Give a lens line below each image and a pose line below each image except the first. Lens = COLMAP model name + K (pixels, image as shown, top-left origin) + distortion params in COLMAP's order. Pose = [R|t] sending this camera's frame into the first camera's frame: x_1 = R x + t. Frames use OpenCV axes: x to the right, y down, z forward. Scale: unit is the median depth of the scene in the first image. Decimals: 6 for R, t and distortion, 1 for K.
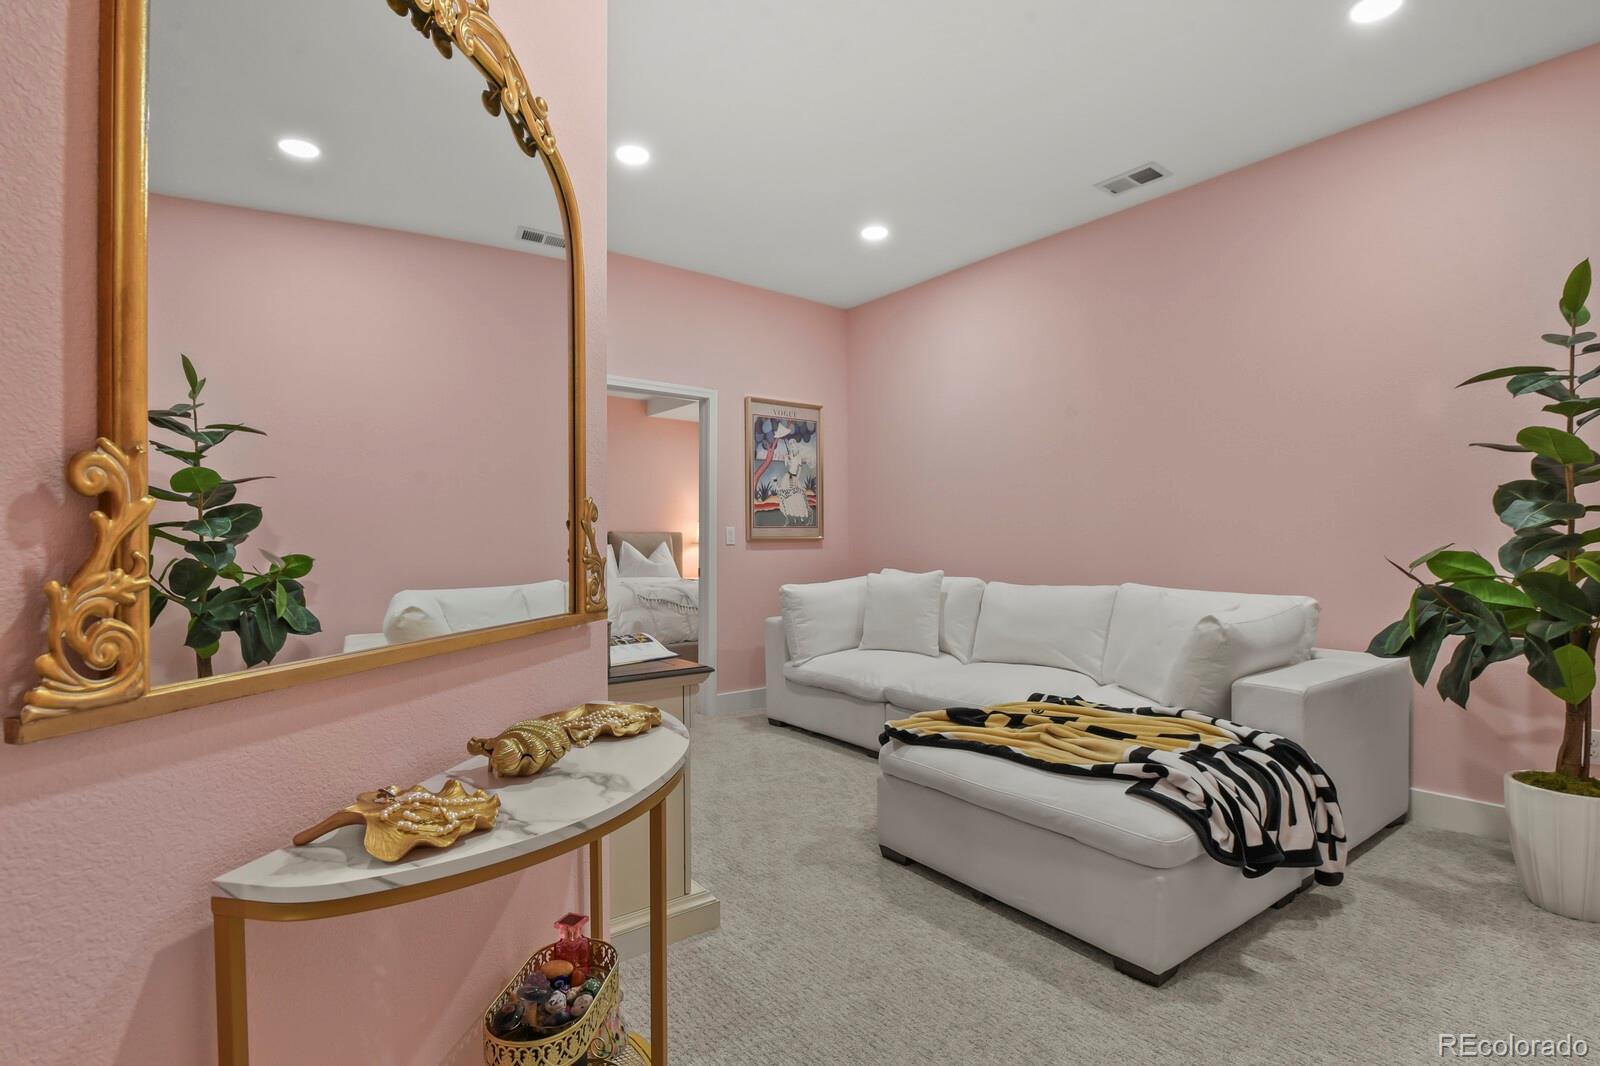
lens RADIAL K [[773.5, 0, 799.0], [0, 773.5, 538.8], [0, 0, 1]] dist [-0.007891, -0.004554]
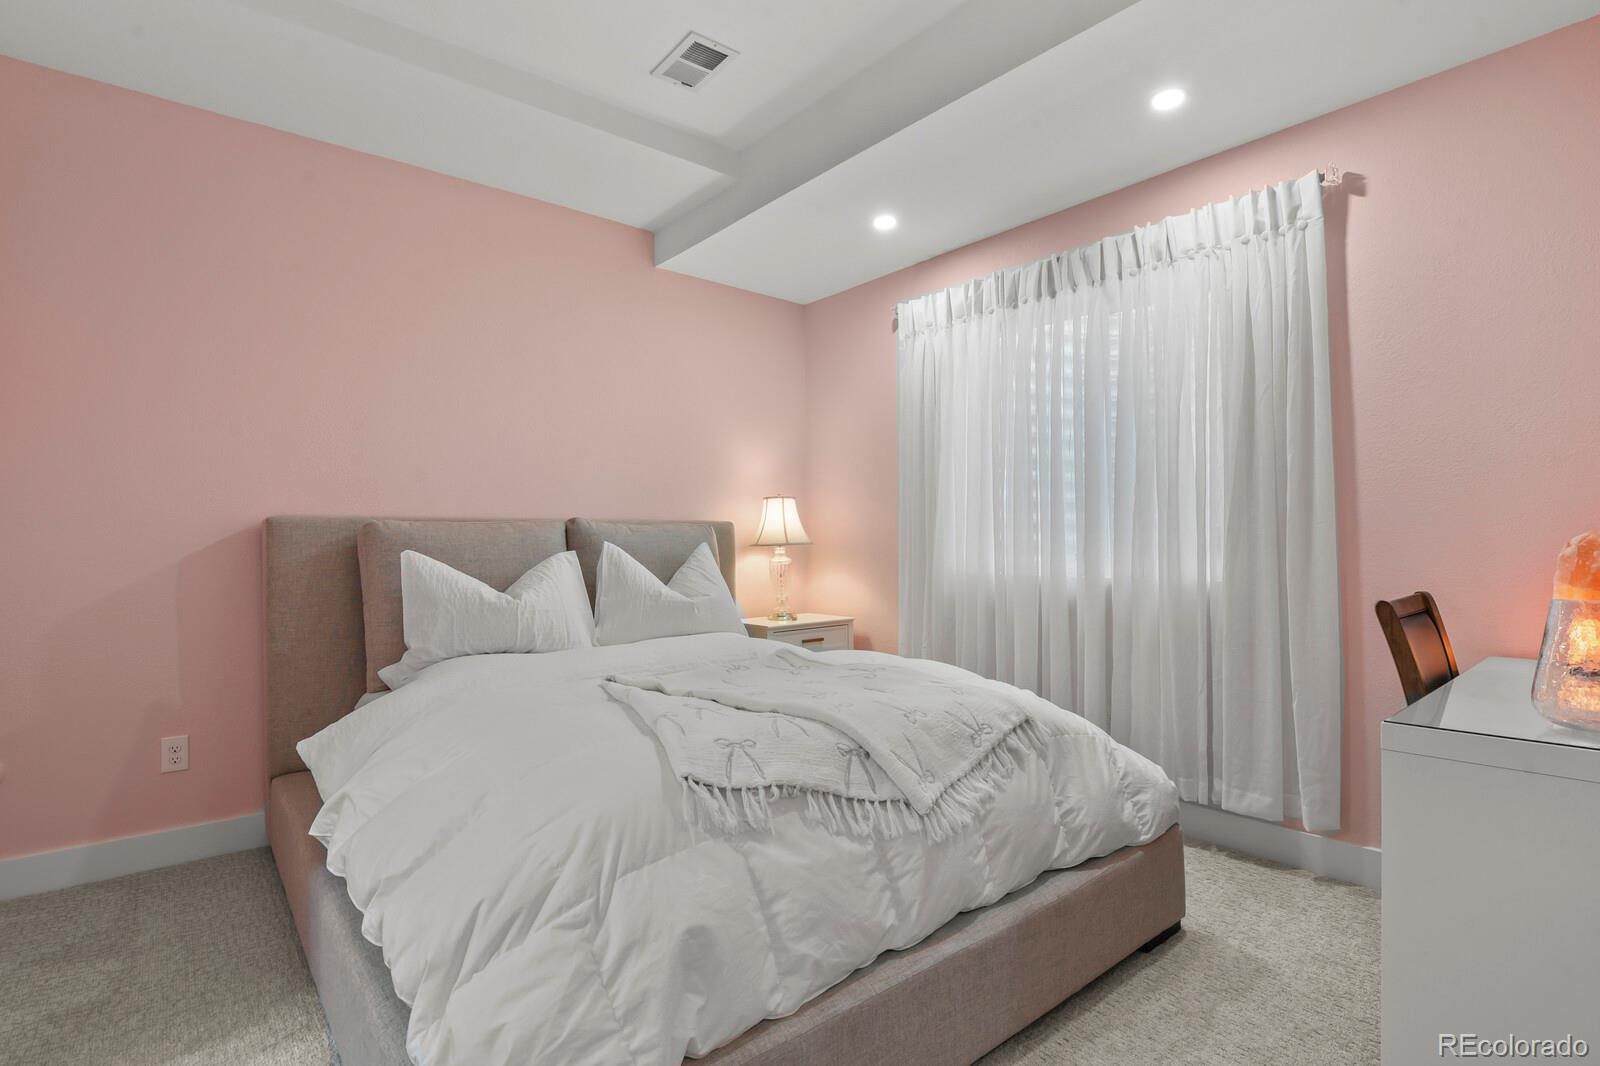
lens RADIAL K [[773.5, 0, 801.6], [0, 773.5, 532.2], [0, 0, 1]] dist [-0.007891, -0.004554]
pose [[0.999235, -0.007625, 0.038355, -0.140277], [0.007833, 0.999955, -0.005265, 0.000471], [-0.038313, 0.005561, 0.999250, 0.590360]]
